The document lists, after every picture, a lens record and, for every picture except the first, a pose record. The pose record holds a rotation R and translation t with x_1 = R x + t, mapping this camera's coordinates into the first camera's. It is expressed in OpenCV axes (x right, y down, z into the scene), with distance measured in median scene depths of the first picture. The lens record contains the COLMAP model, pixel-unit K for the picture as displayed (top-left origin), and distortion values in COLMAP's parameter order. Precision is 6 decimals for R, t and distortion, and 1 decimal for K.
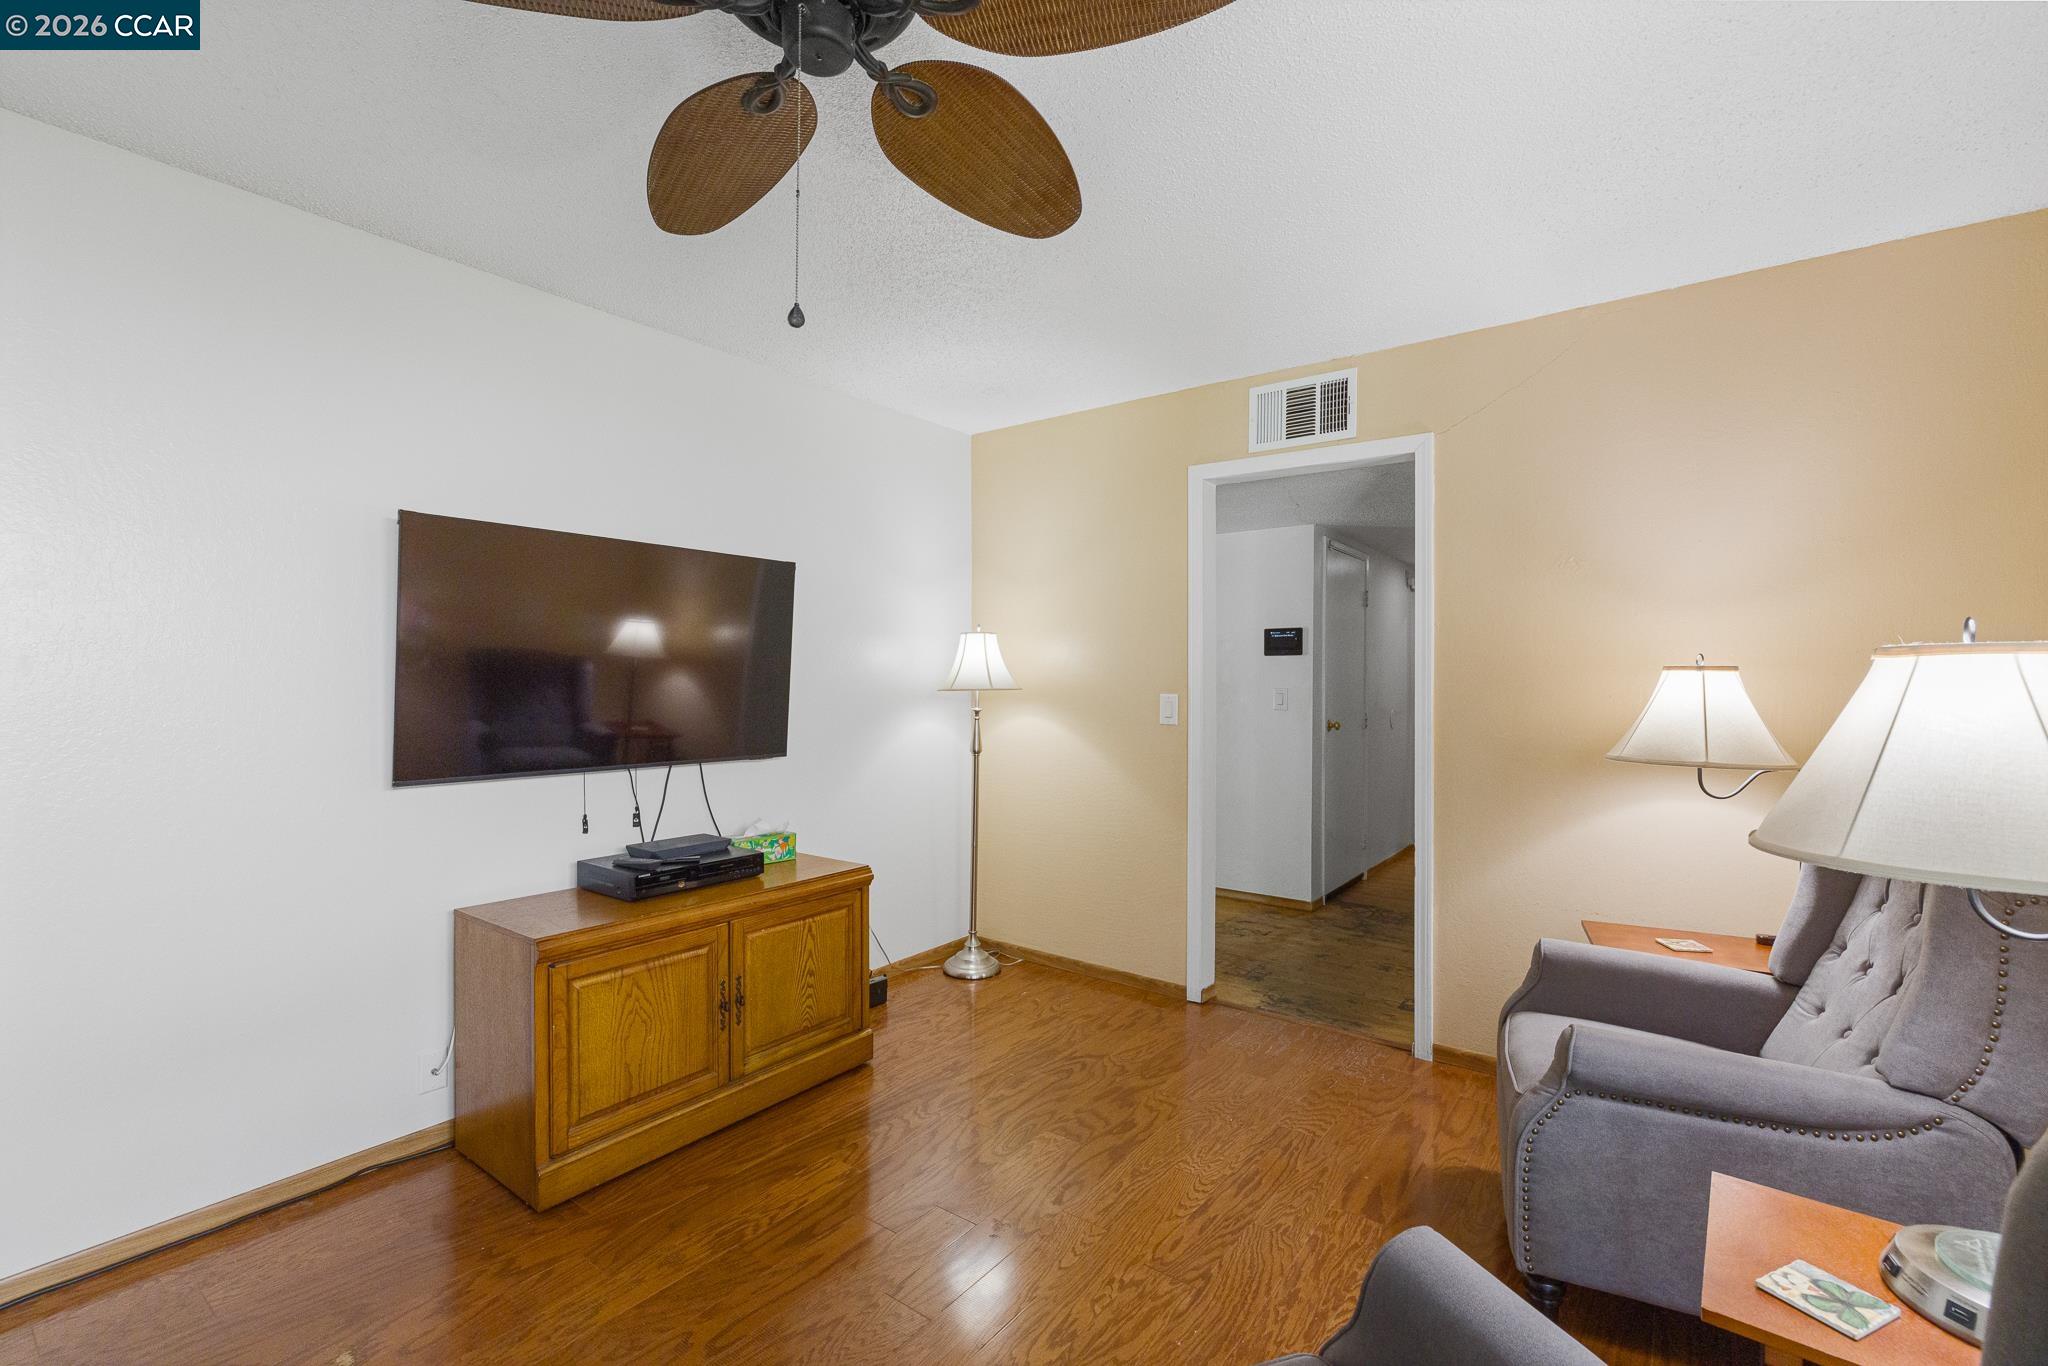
lens RADIAL K [[882.4, 0, 1023.4], [0, 882.4, 695.7], [0, 0, 1]] dist [-0.000115, 0.000356]
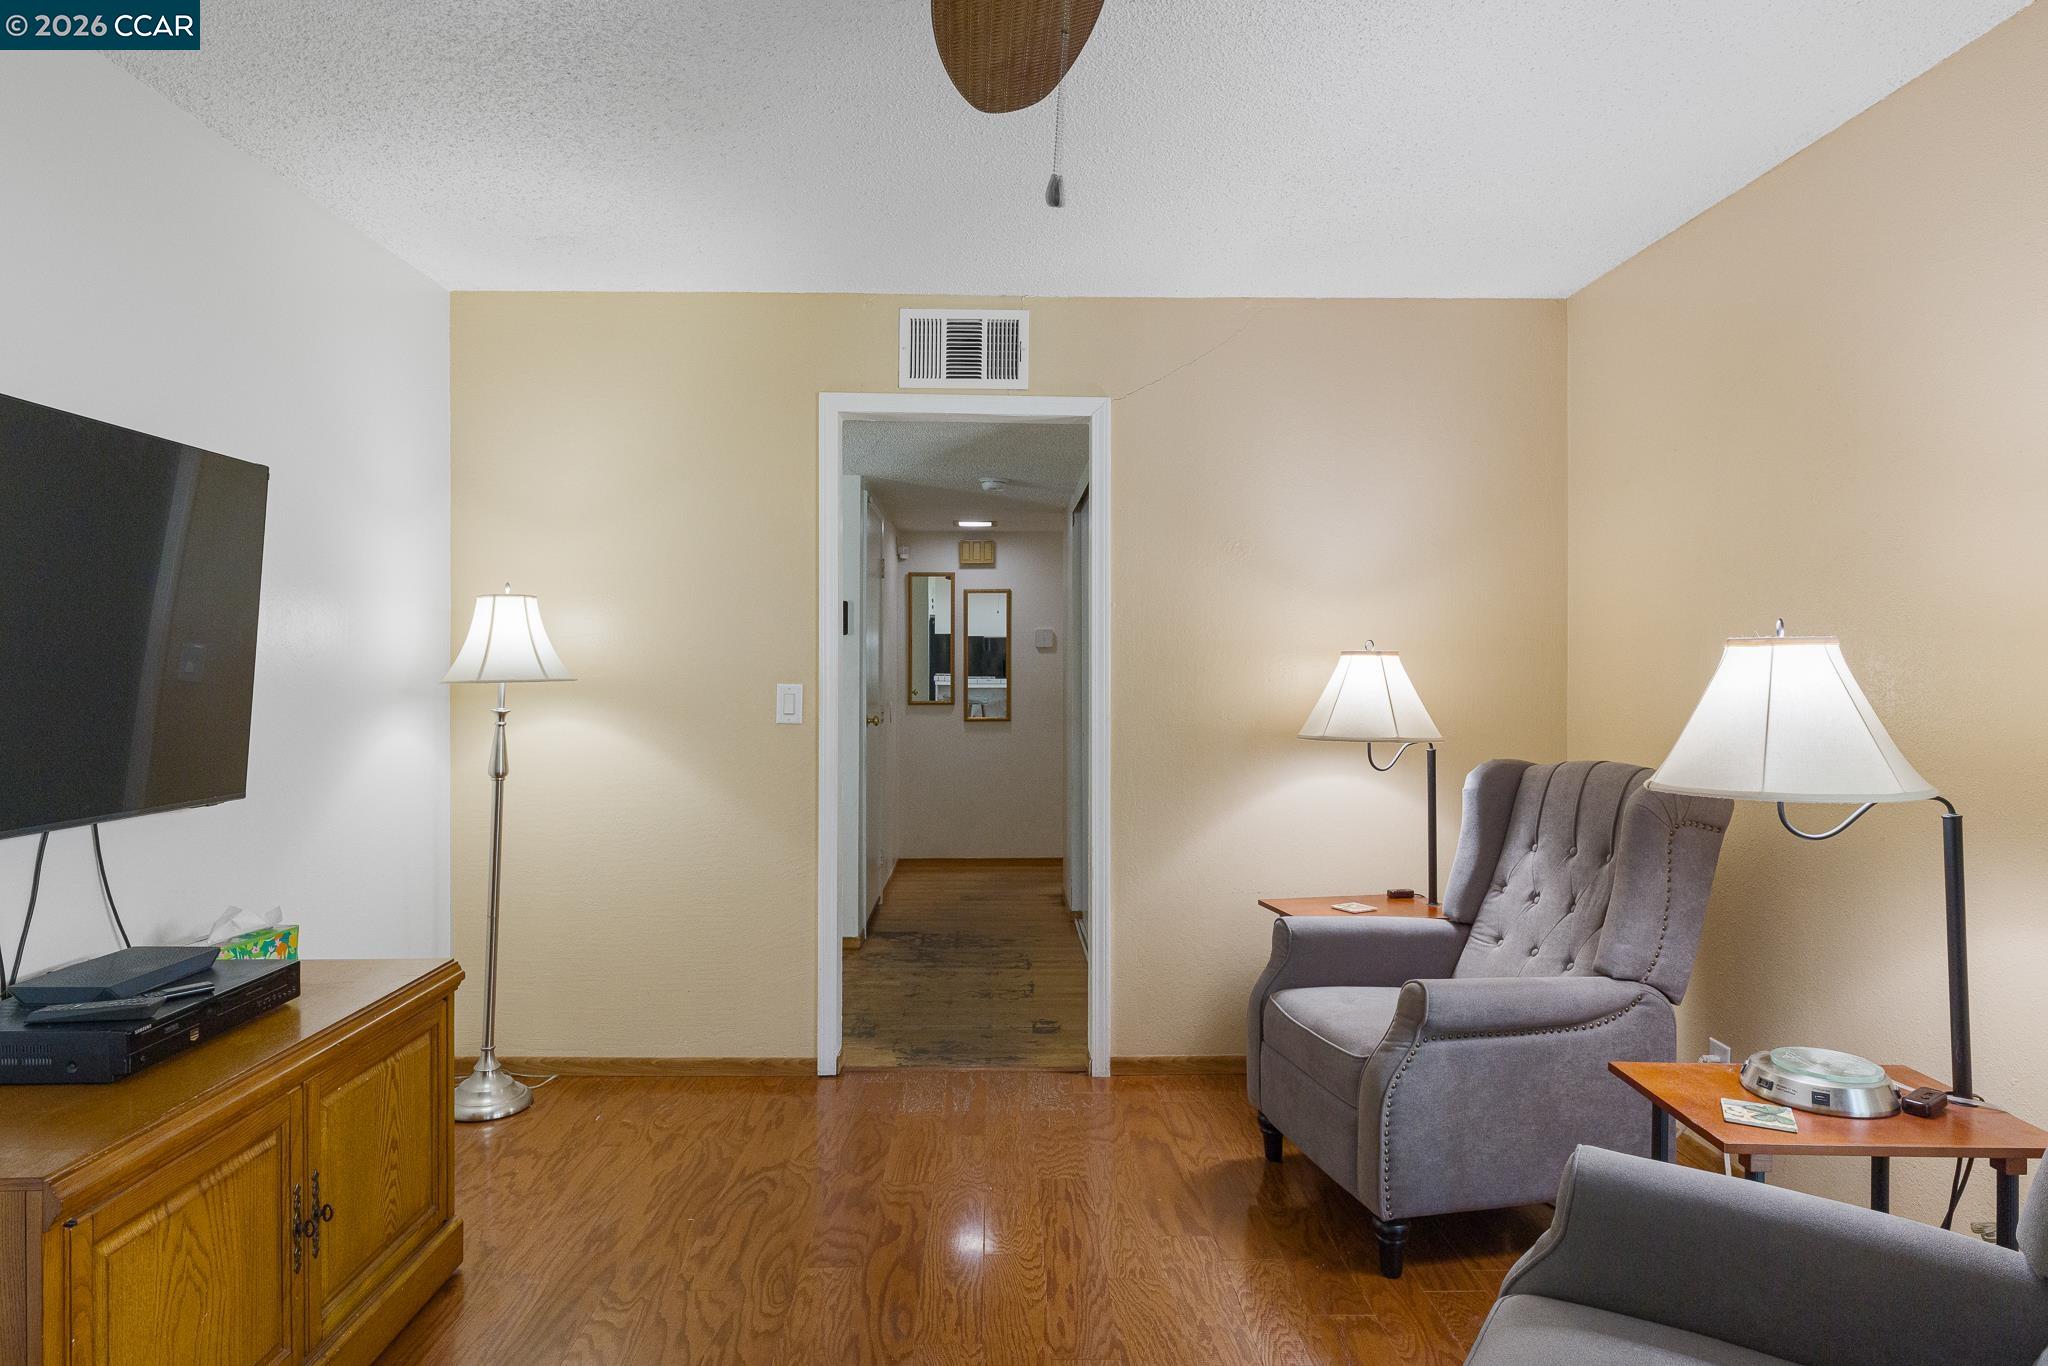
lens RADIAL K [[1170.1, 0, 1006.4], [0, 1170.1, 688.4], [0, 0, 1]] dist [-0.000563, 0.001023]
pose [[0.793280, -0.014370, 0.608688, -0.371264], [0.013966, 0.999888, 0.005405, -0.000967], [-0.608697, 0.004213, 0.793391, 0.091233]]
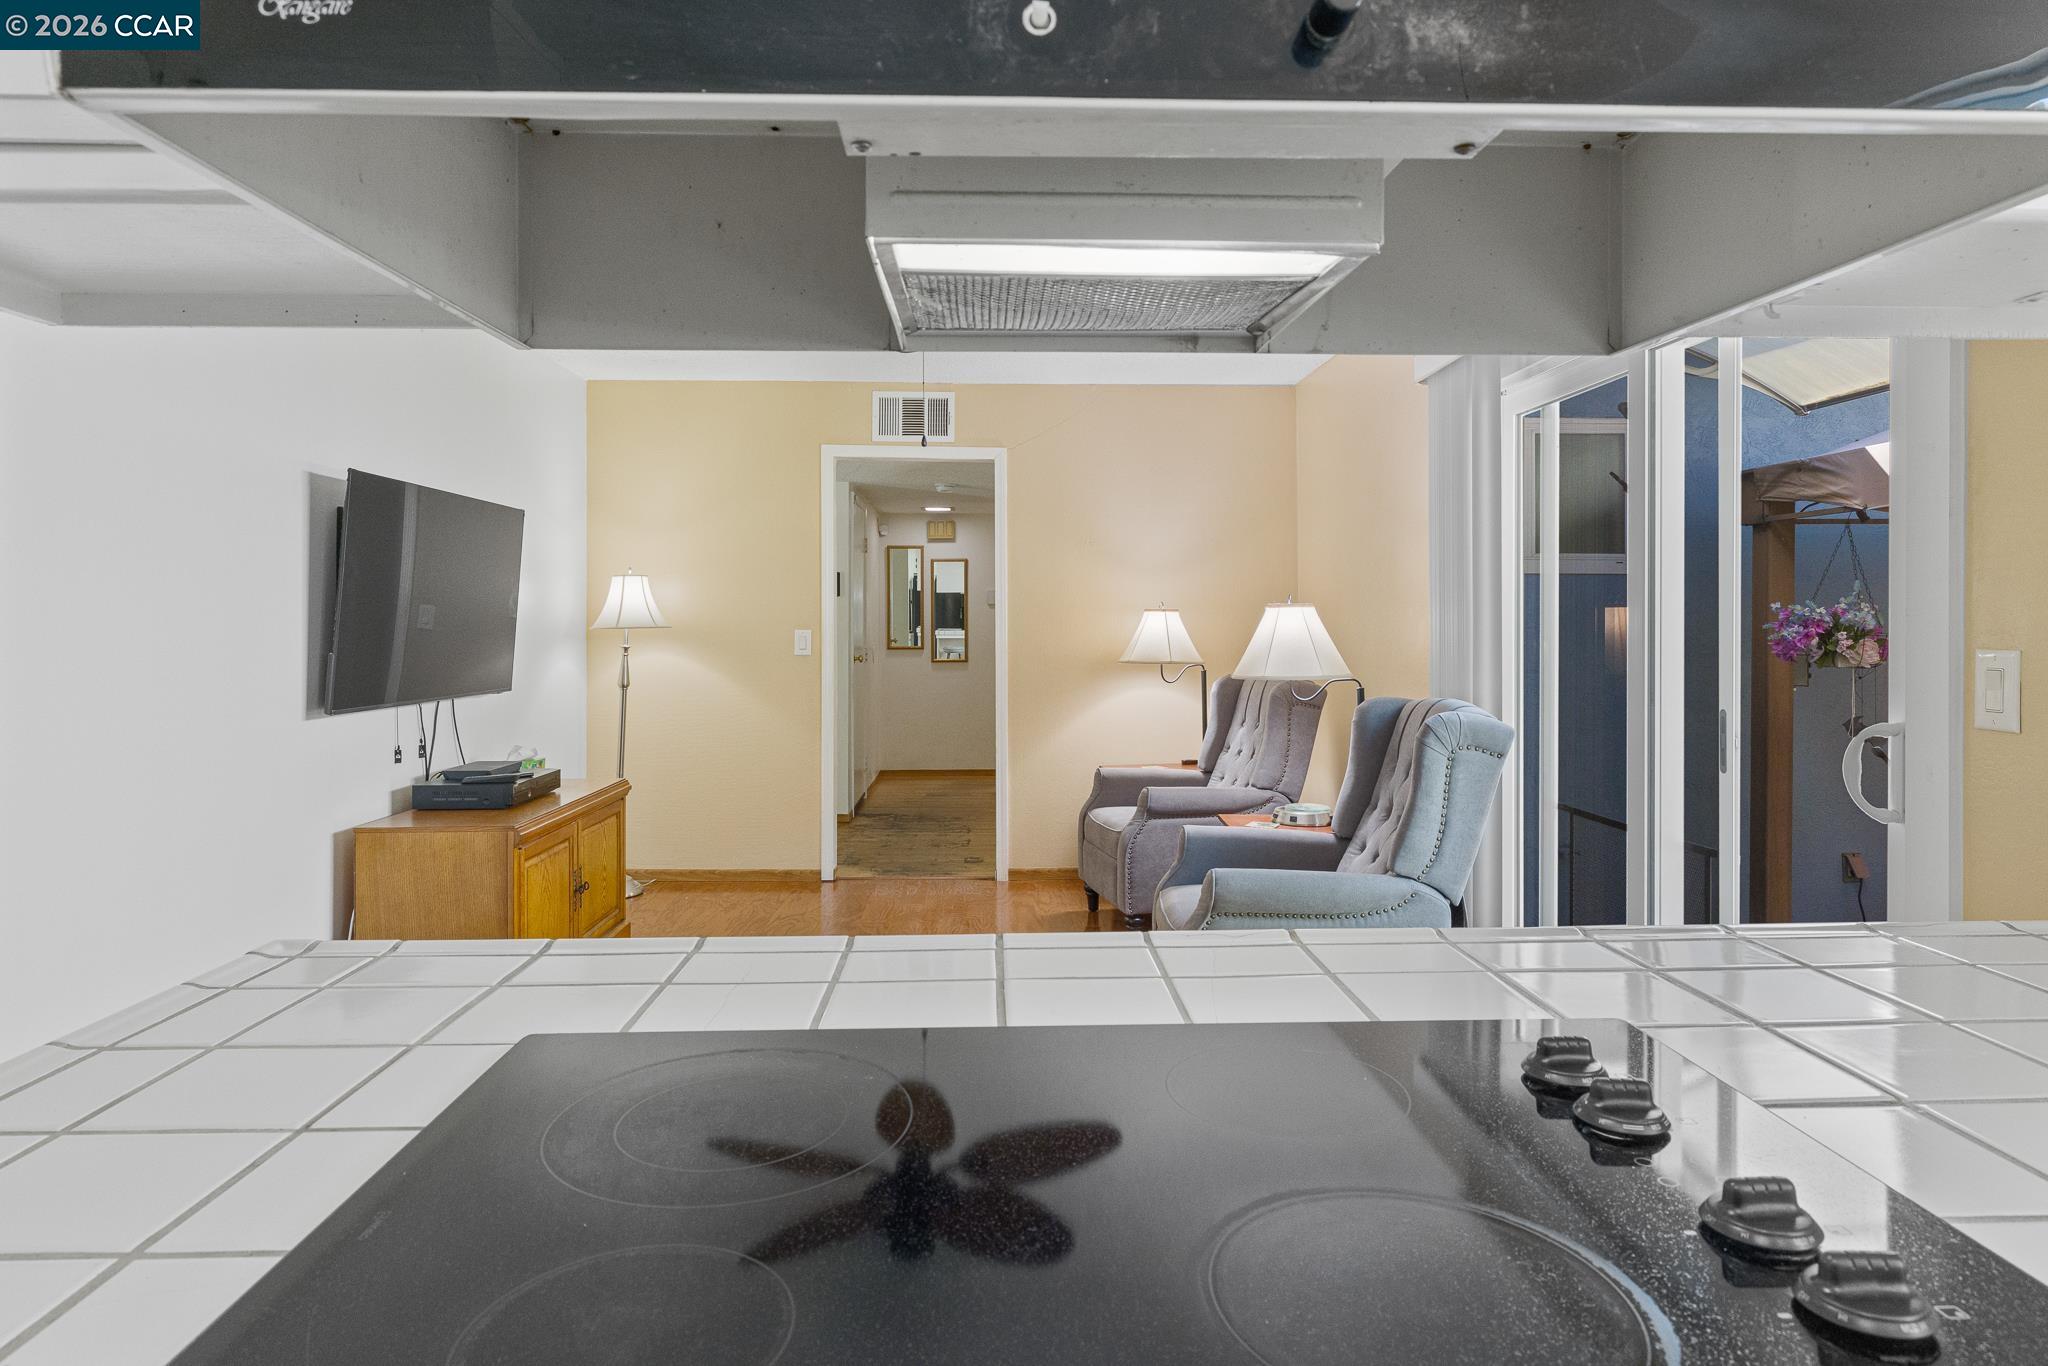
lens RADIAL K [[1179.0, 0, 995.7], [0, 1179.0, 652.8], [0, 0, 1]] dist [0.004149, -0.000385]
pose [[0.795551, -0.020965, 0.605523, -0.729894], [0.015144, 0.999777, 0.014720, 0.011527], [-0.605697, -0.002540, 0.795691, -0.536237]]
